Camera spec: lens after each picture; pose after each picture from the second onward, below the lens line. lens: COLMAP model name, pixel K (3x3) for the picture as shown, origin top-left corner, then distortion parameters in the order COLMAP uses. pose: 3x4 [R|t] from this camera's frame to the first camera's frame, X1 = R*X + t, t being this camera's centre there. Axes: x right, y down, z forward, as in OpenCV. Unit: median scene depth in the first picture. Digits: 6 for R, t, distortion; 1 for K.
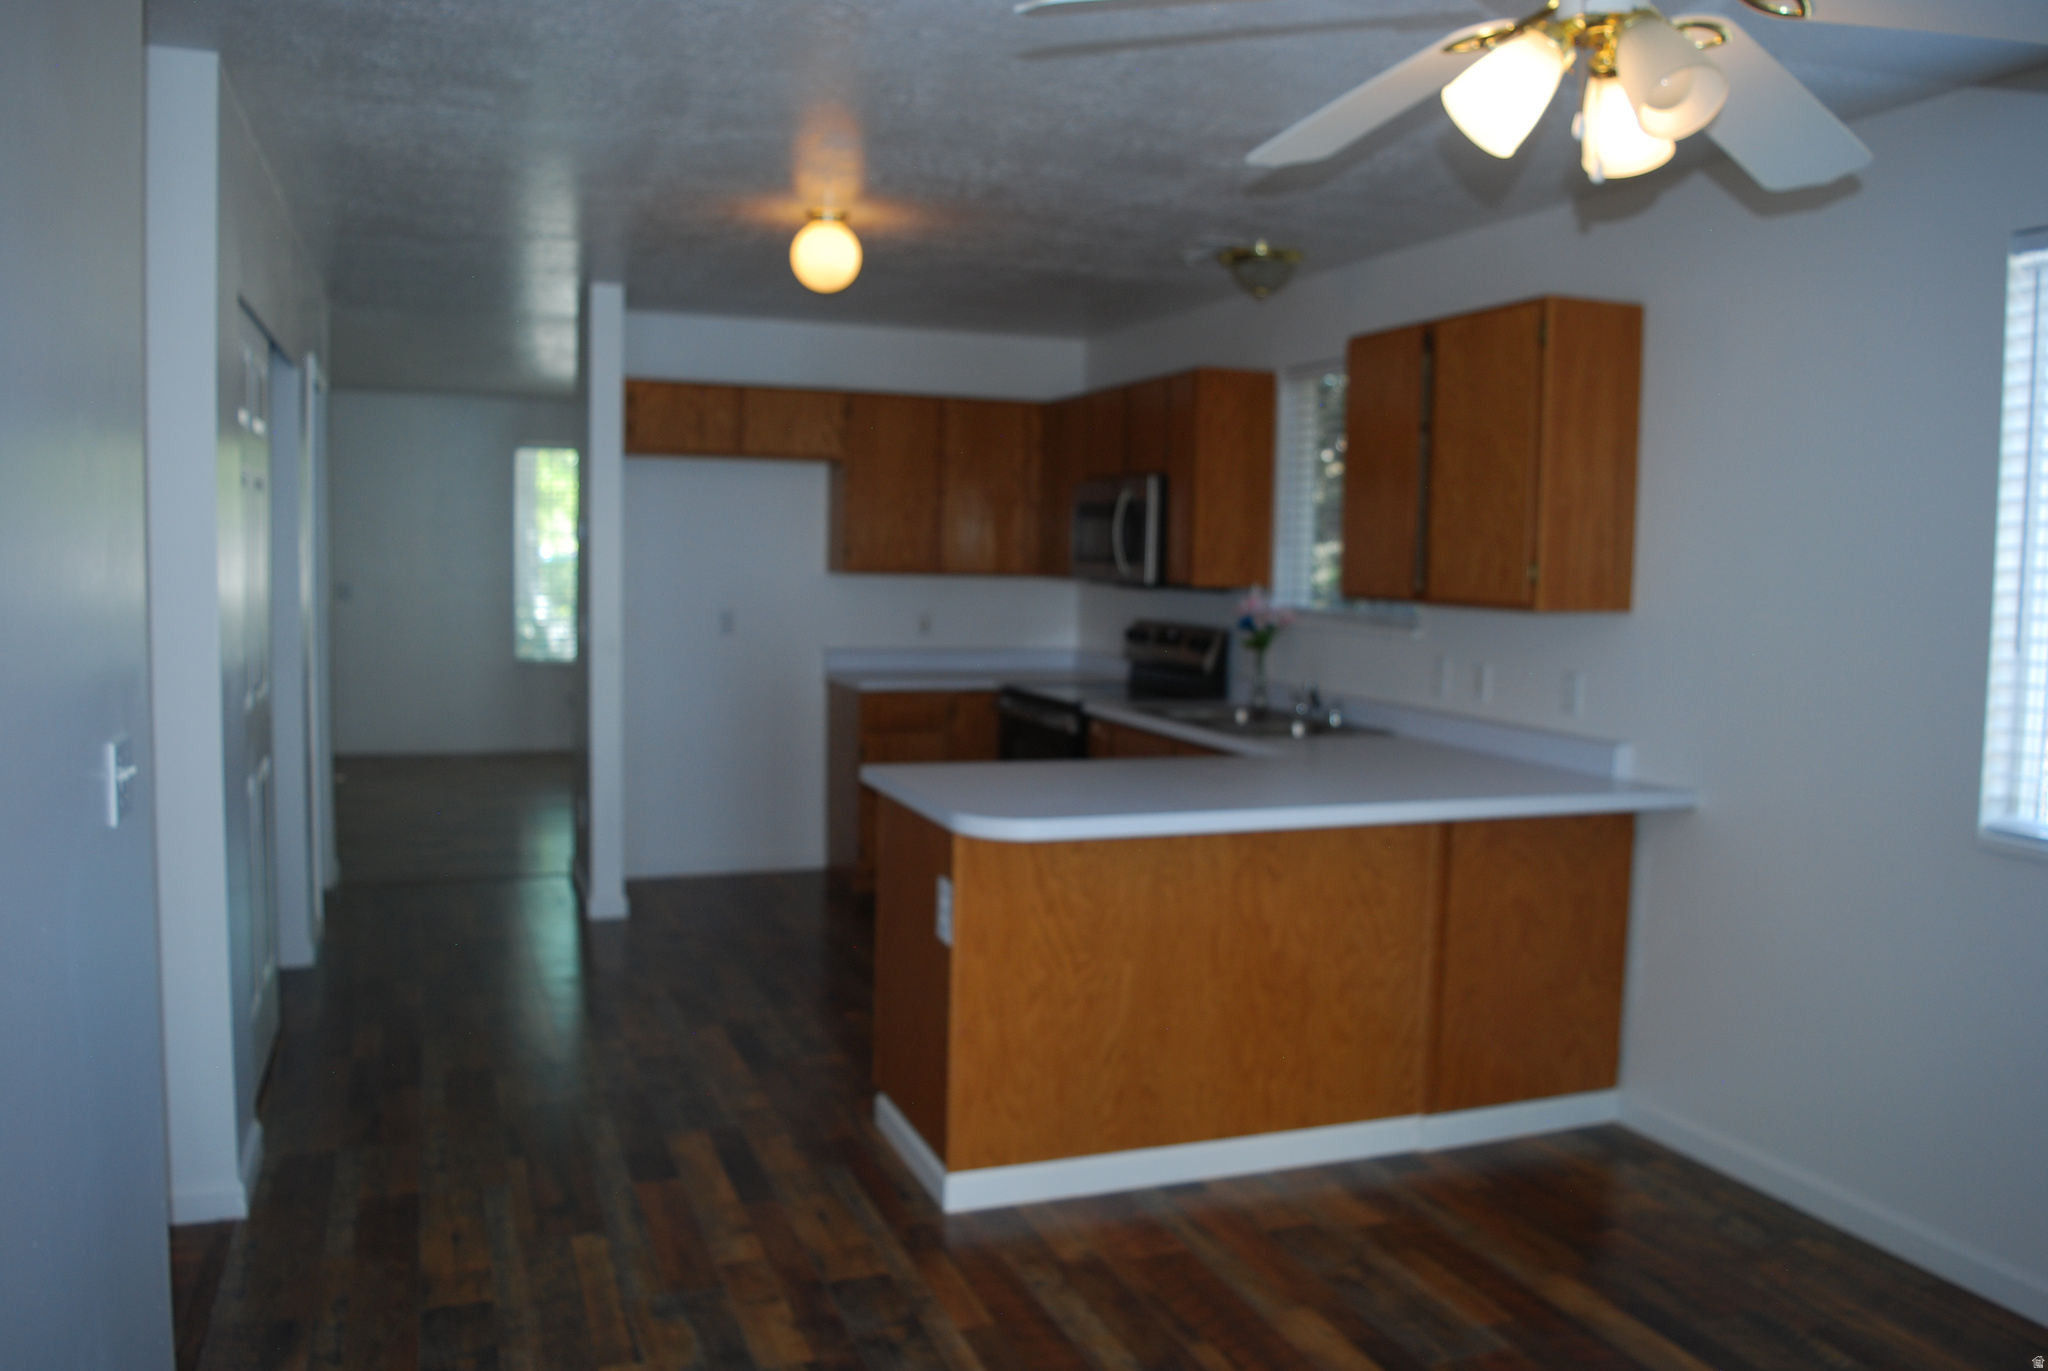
lens RADIAL K [[1579.8, 0, 1028.0], [0, 1579.8, 678.6], [0, 0, 1]] dist [-0.098170, 0.027766]
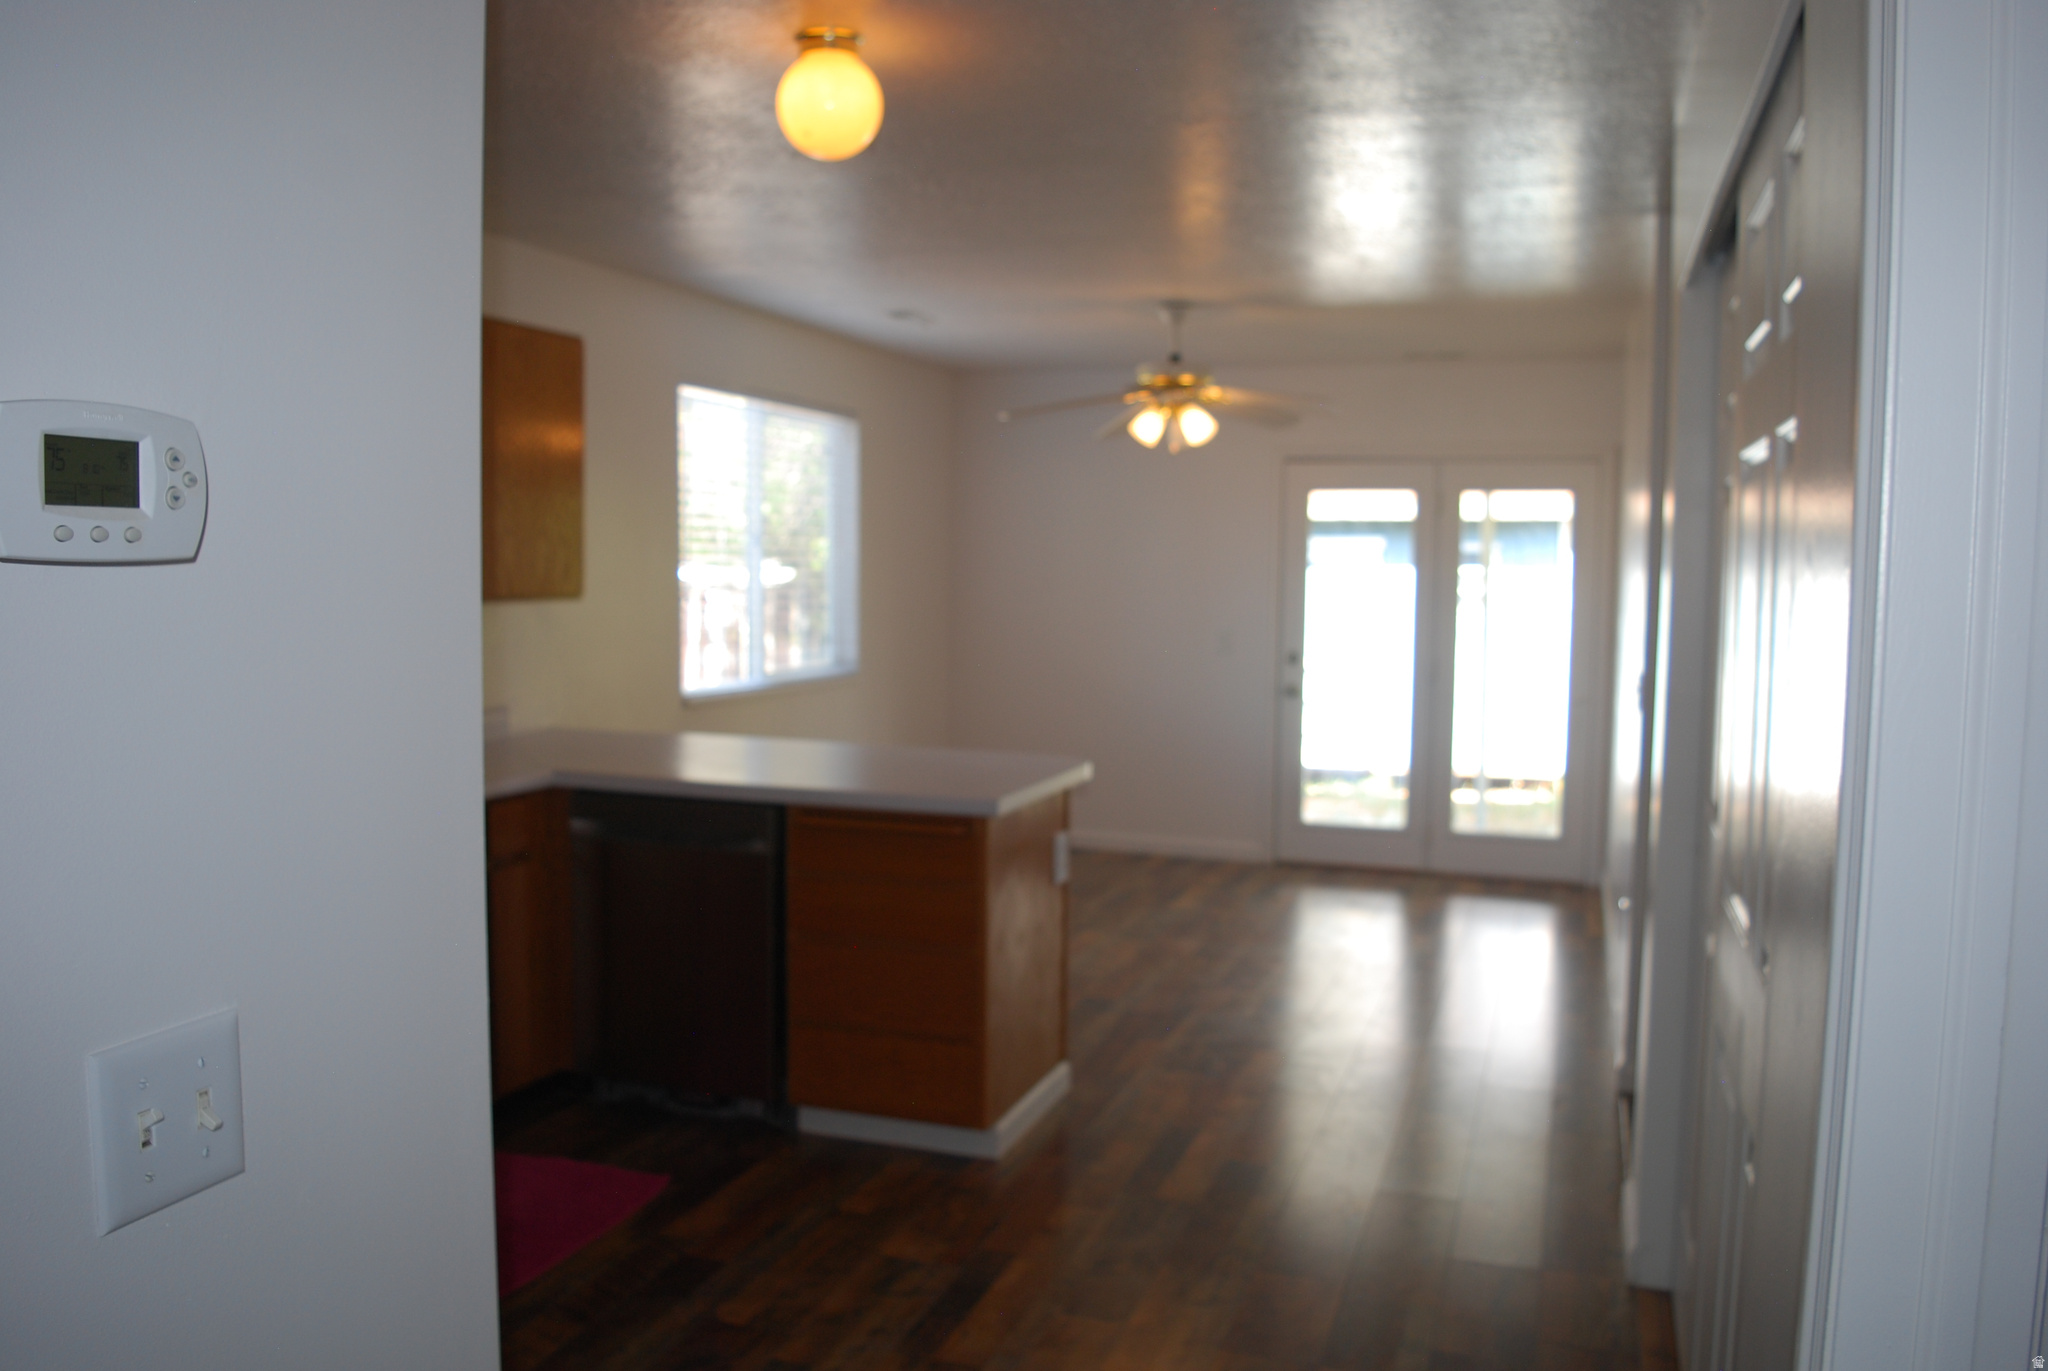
lens RADIAL K [[1579.8, 0, 1028.0], [0, 1579.8, 678.6], [0, 0, 1]] dist [-0.098170, 0.027766]
pose [[-0.764502, -0.080373, 0.639591, -0.435041], [0.020167, 0.988729, 0.148353, -0.094297], [-0.644306, 0.126315, -0.754264, 1.035851]]
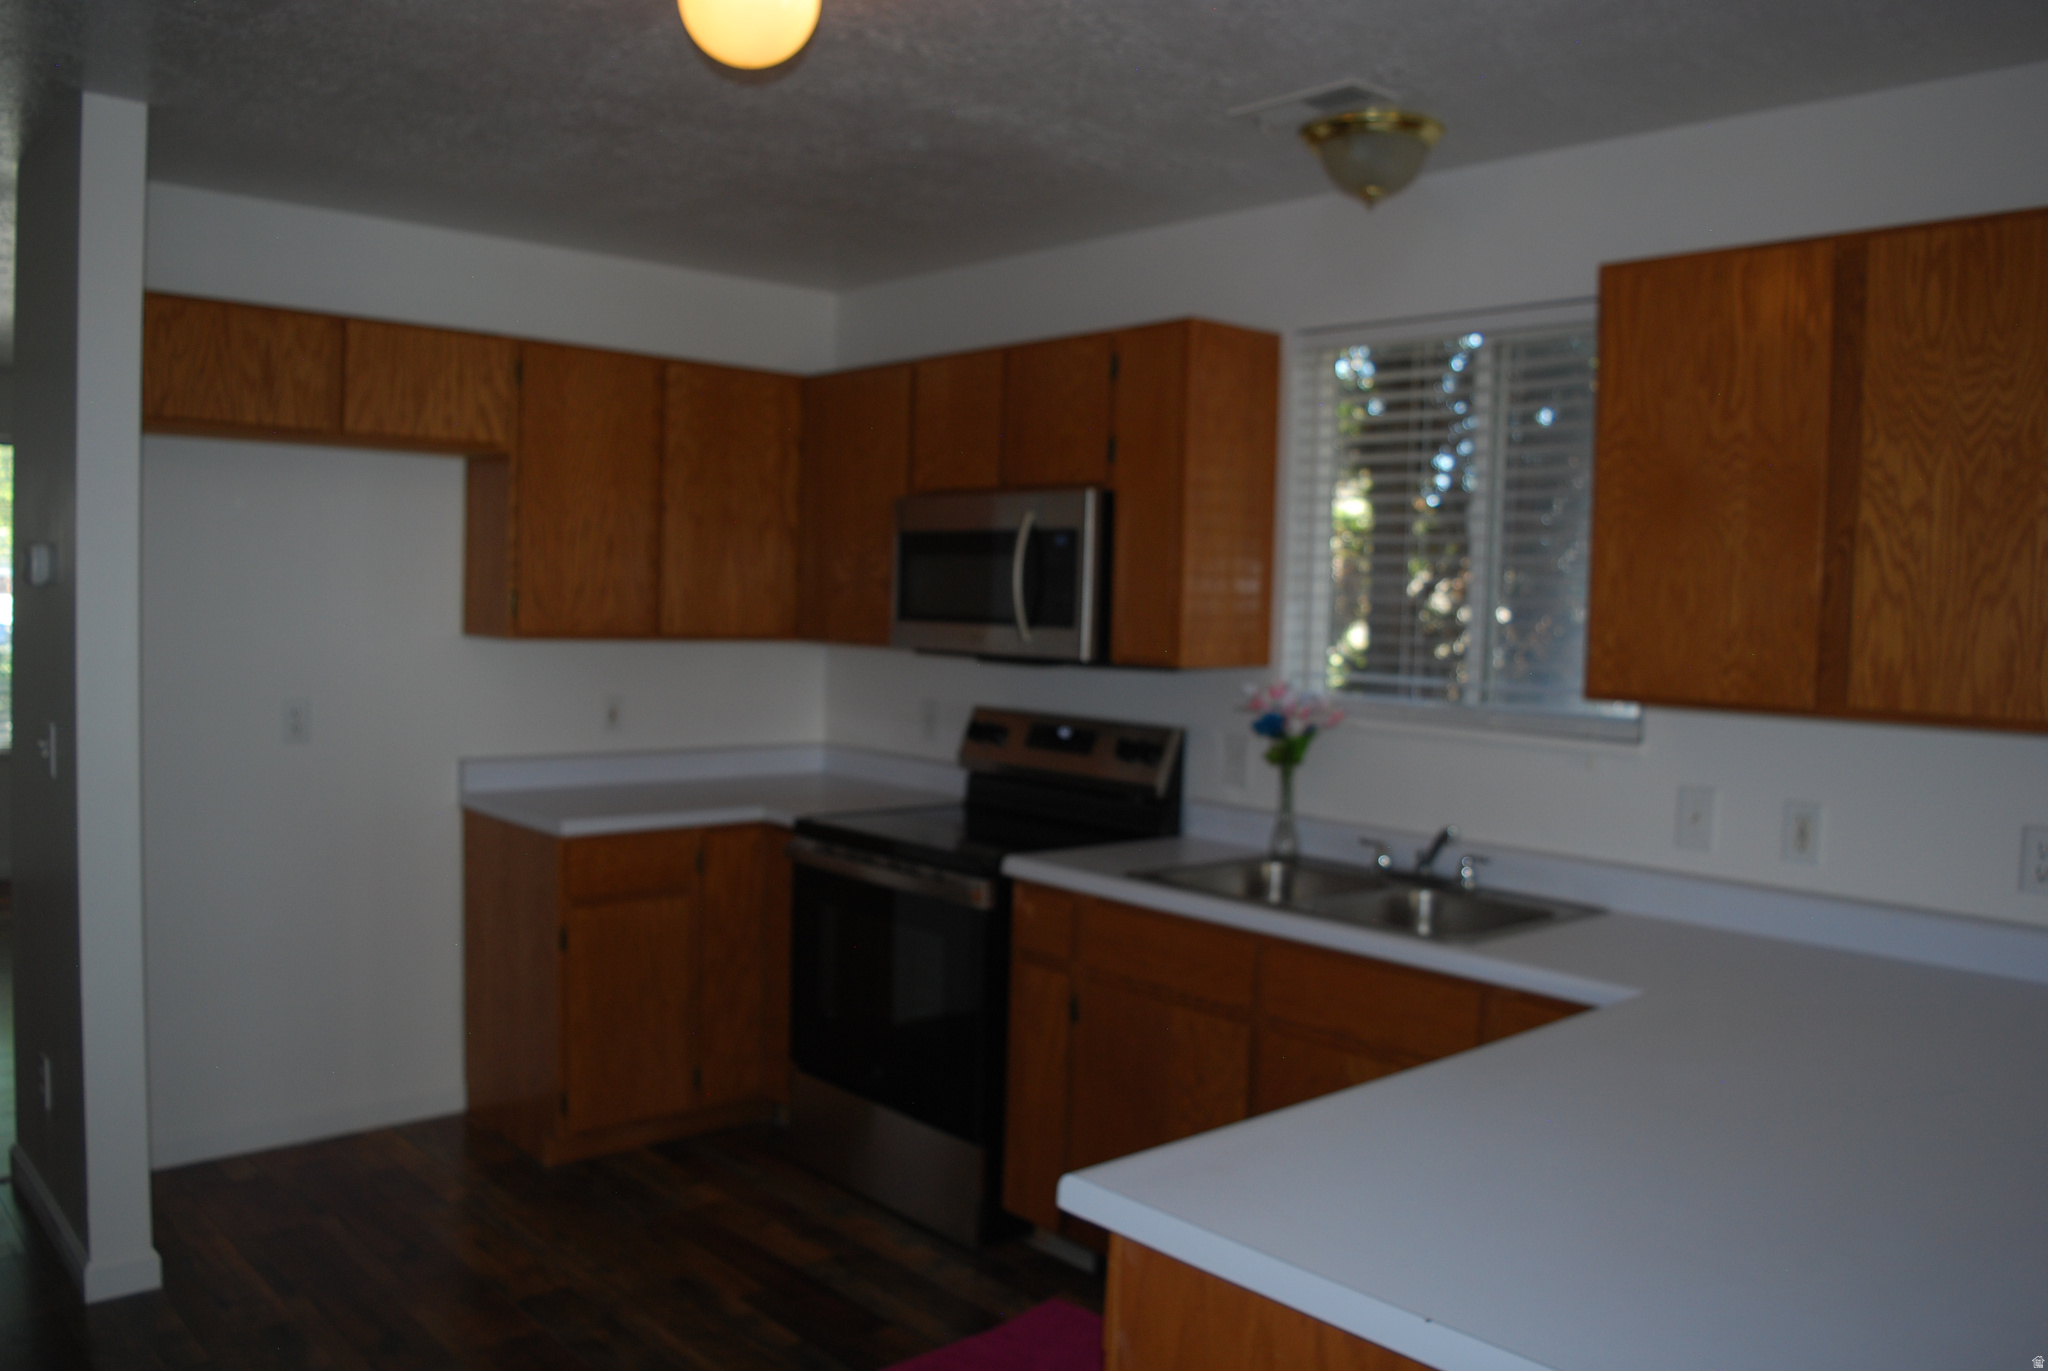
lens RADIAL K [[1579.8, 0, 1028.0], [0, 1579.8, 678.6], [0, 0, 1]] dist [-0.098170, 0.027766]
pose [[0.931653, -0.017879, 0.362909, -0.158049], [0.024131, 0.999628, -0.012699, -0.041965], [-0.362547, 0.020589, 0.931738, 0.390204]]
